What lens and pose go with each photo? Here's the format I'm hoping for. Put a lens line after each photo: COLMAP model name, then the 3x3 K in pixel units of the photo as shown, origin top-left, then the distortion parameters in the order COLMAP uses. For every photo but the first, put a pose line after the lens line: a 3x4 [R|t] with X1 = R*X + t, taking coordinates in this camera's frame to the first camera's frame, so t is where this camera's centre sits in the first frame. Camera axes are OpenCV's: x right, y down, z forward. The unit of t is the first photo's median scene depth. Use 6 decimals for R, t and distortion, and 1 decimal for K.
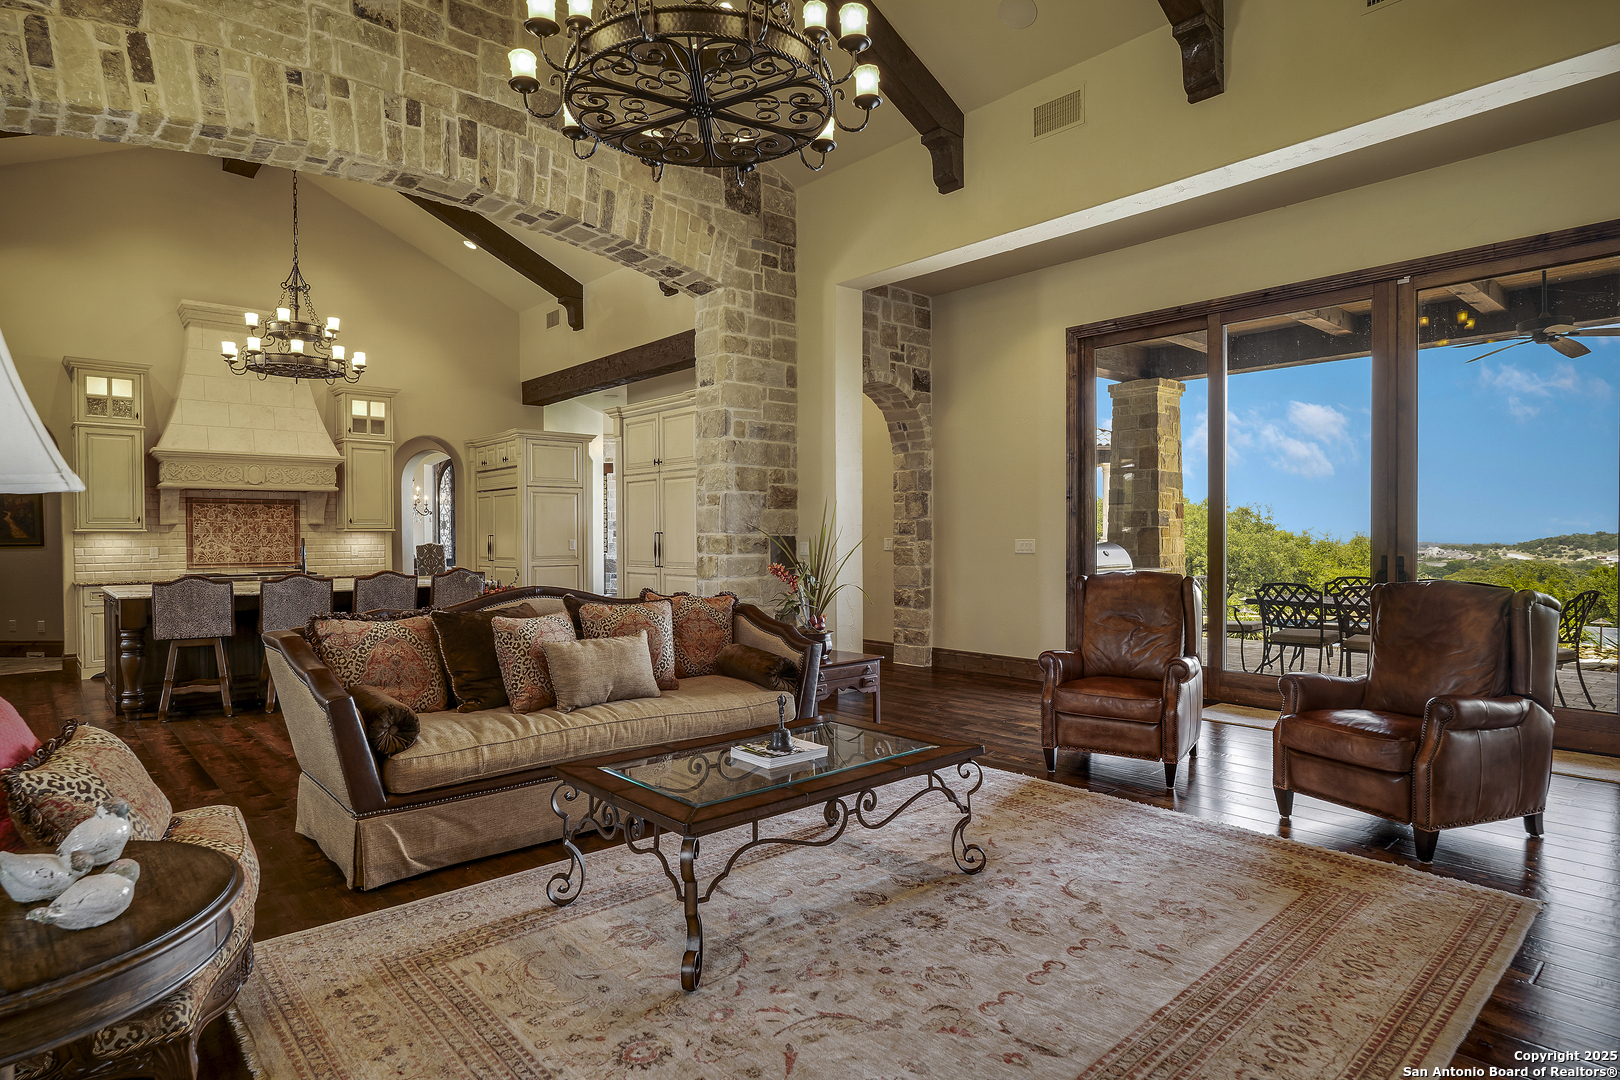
lens RADIAL K [[890.9, 0, 815.2], [0, 890.9, 538.0], [0, 0, 1]] dist [0.004191, 0.000097]
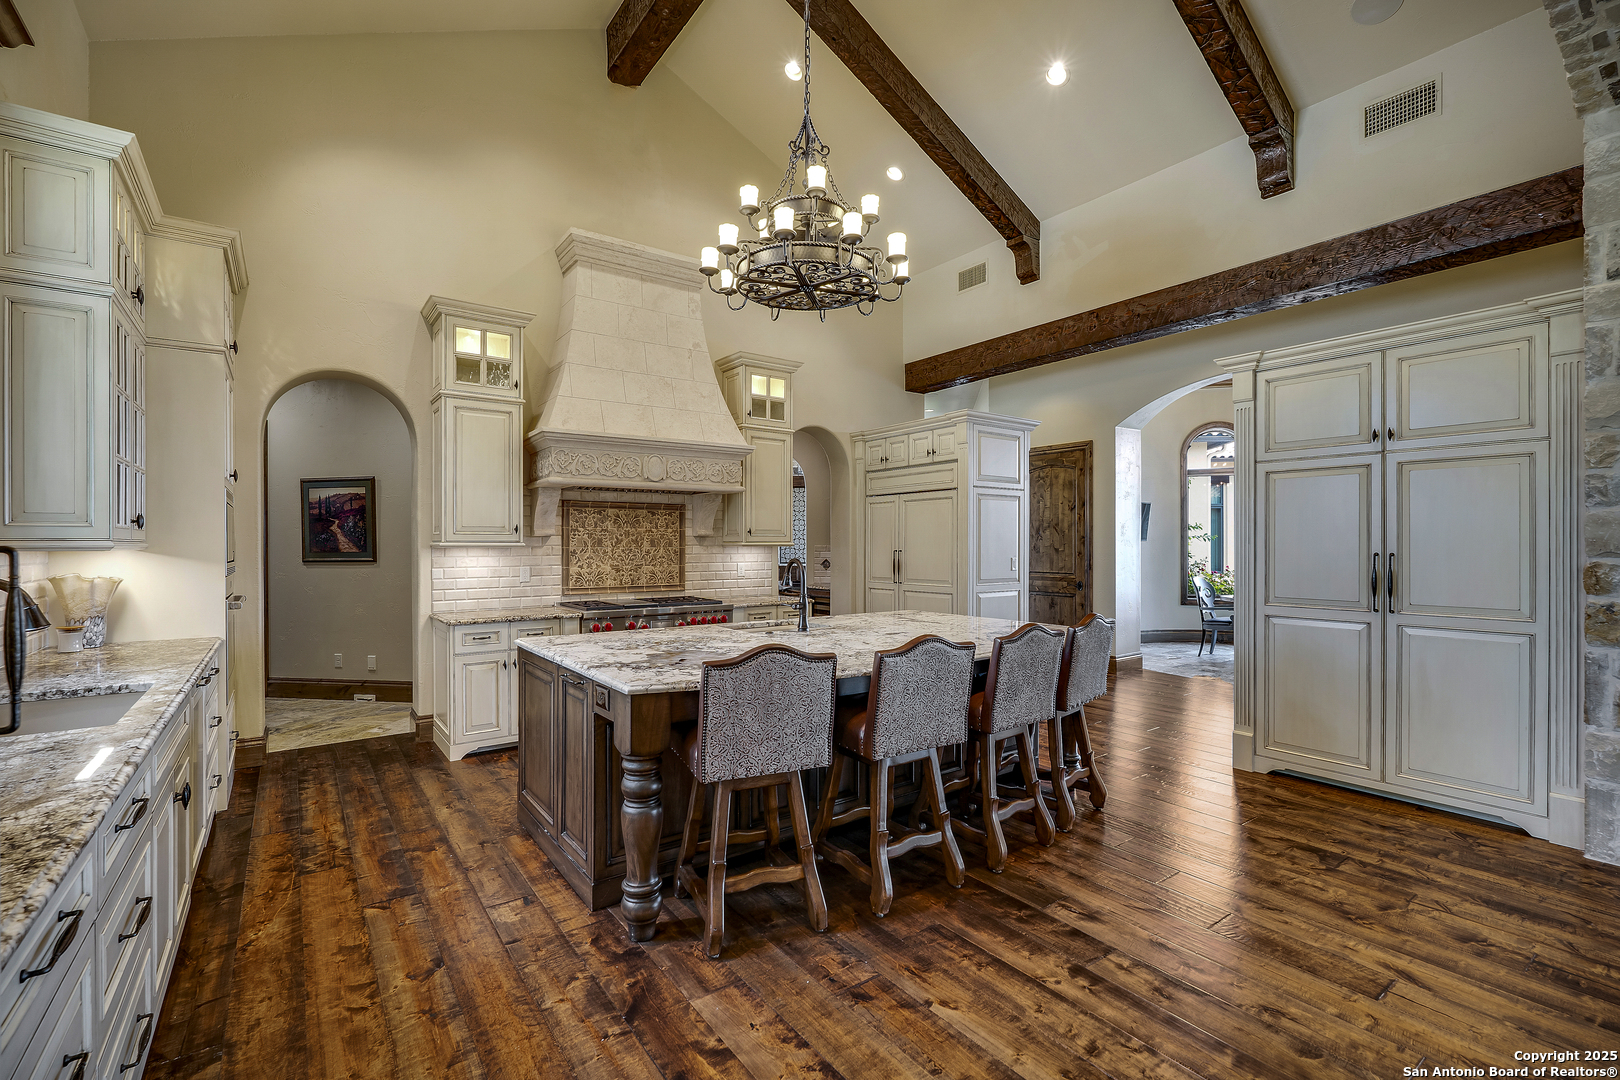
lens RADIAL K [[714.6, 0, 823.3], [0, 714.6, 535.8], [0, 0, 1]] dist [-0.008480, 0.000047]
pose [[0.995978, 0.003187, -0.089537, -0.457303], [-0.004603, 0.999867, -0.015615, -0.007284], [0.089476, 0.015965, 0.995861, 0.448816]]
